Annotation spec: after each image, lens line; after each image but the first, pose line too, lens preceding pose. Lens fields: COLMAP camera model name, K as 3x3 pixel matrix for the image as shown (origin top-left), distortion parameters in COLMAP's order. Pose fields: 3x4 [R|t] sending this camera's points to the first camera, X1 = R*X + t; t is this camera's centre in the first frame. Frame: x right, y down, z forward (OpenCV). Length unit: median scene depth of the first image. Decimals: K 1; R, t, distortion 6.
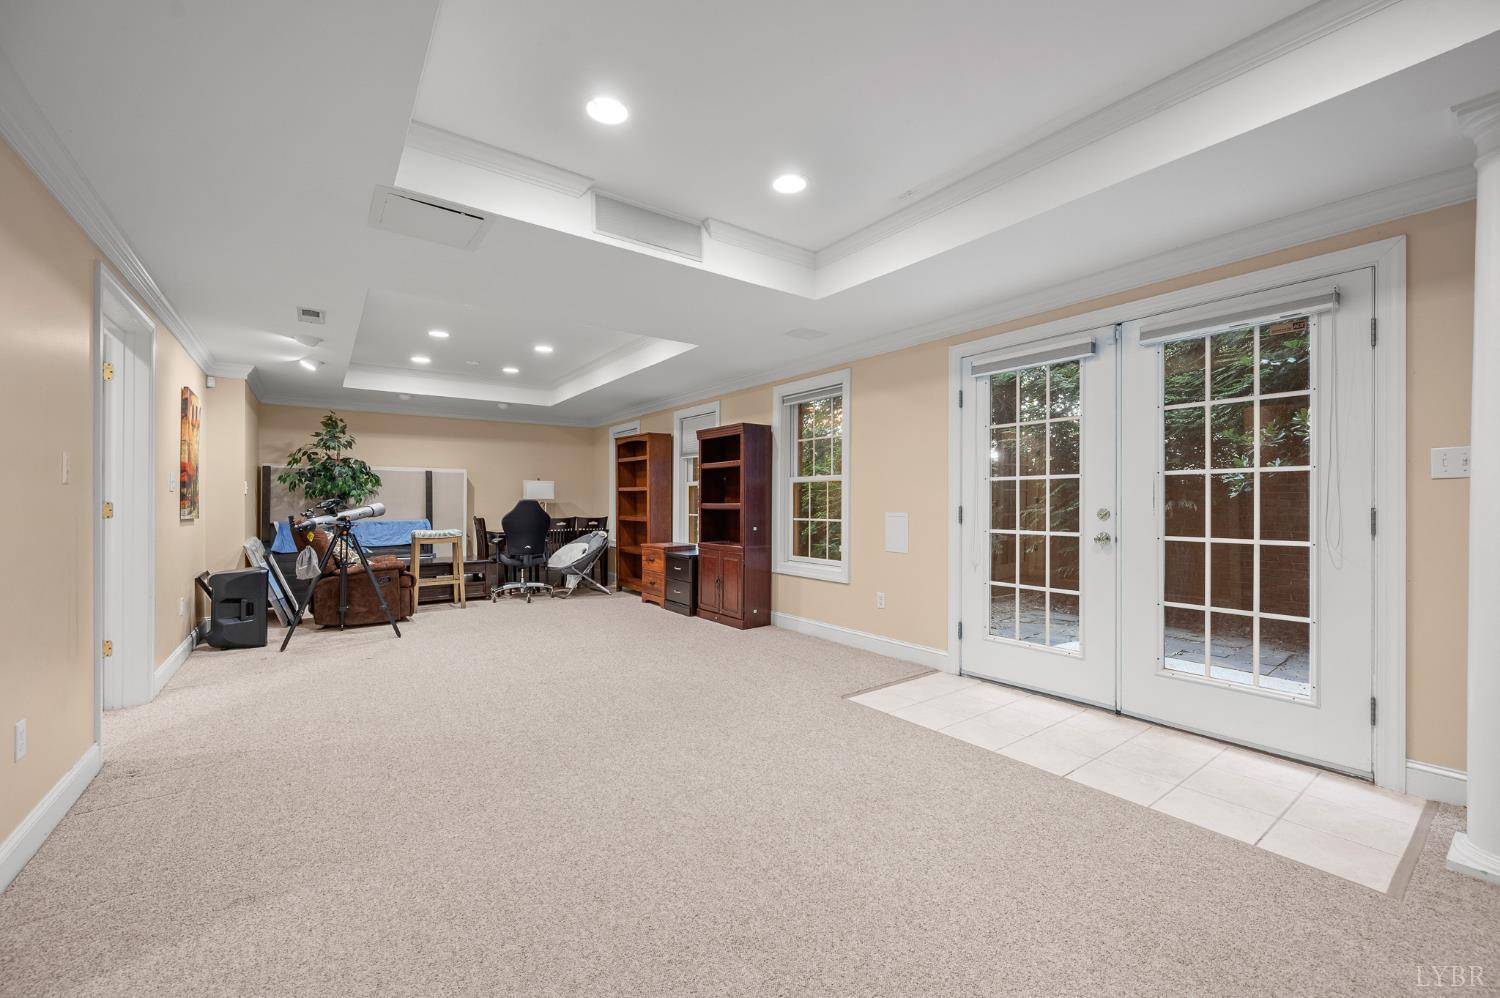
lens RADIAL K [[599.4, 0, 750.3], [0, 599.4, 499.7], [0, 0, 1]] dist [-0.000227, -0.000039]
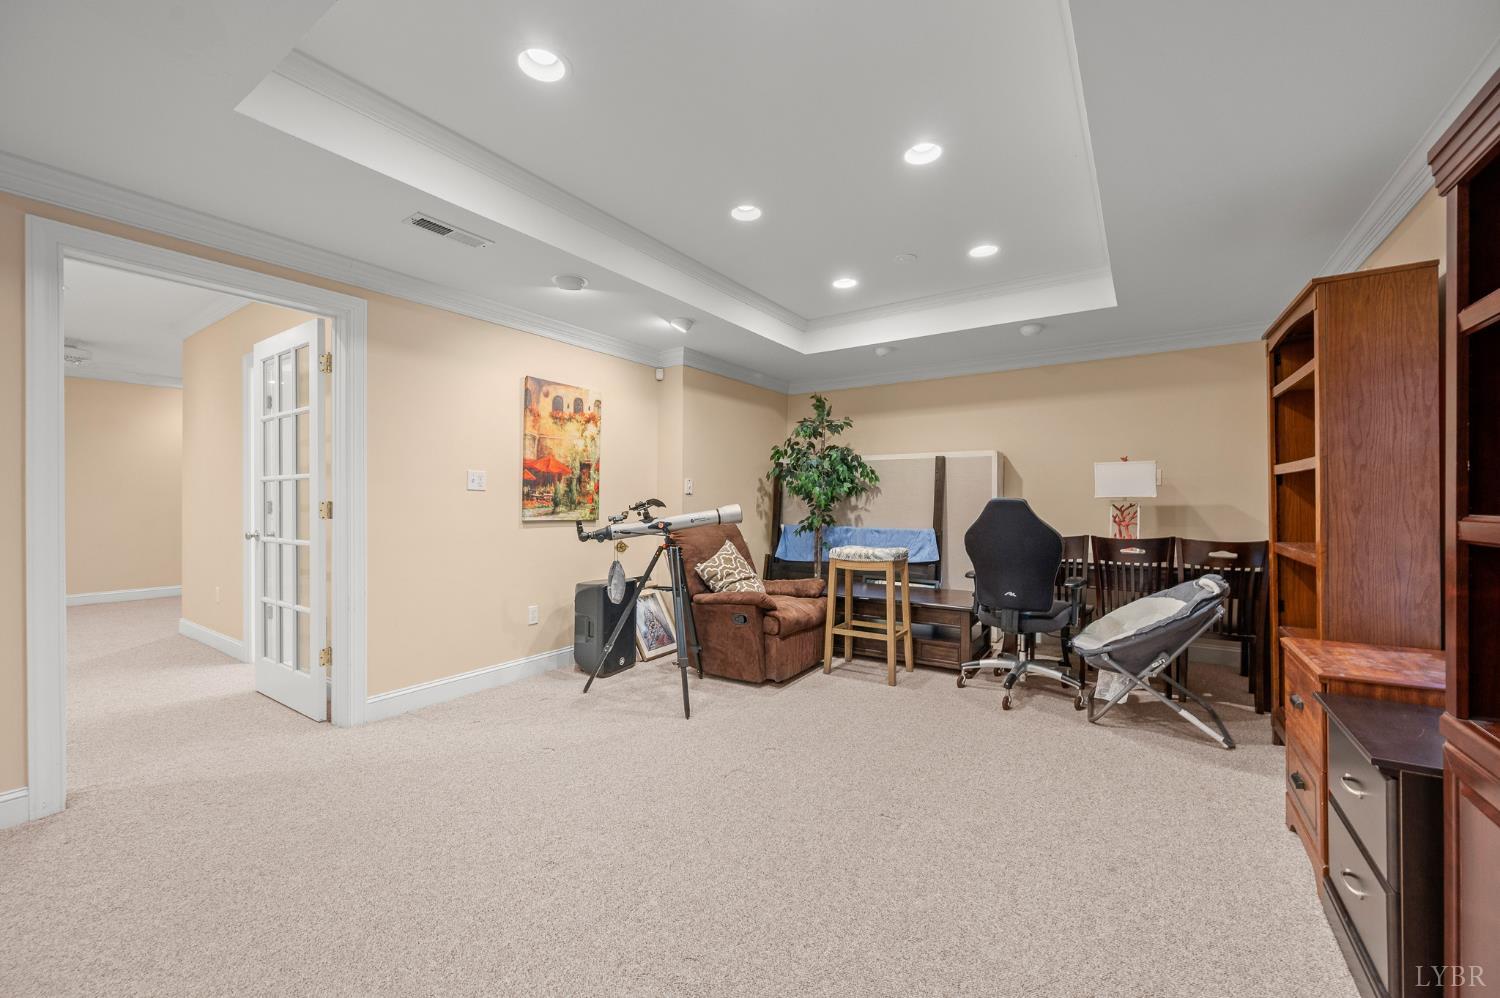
lens RADIAL K [[599.4, 0, 751.4], [0, 599.4, 506.9], [0, 0, 1]] dist [-0.000227, -0.000039]
pose [[0.349761, 0.005805, -0.936821, 0.018636], [0.001285, 0.999977, 0.006676, 0.003321], [0.936838, -0.003539, 0.349745, 0.613551]]
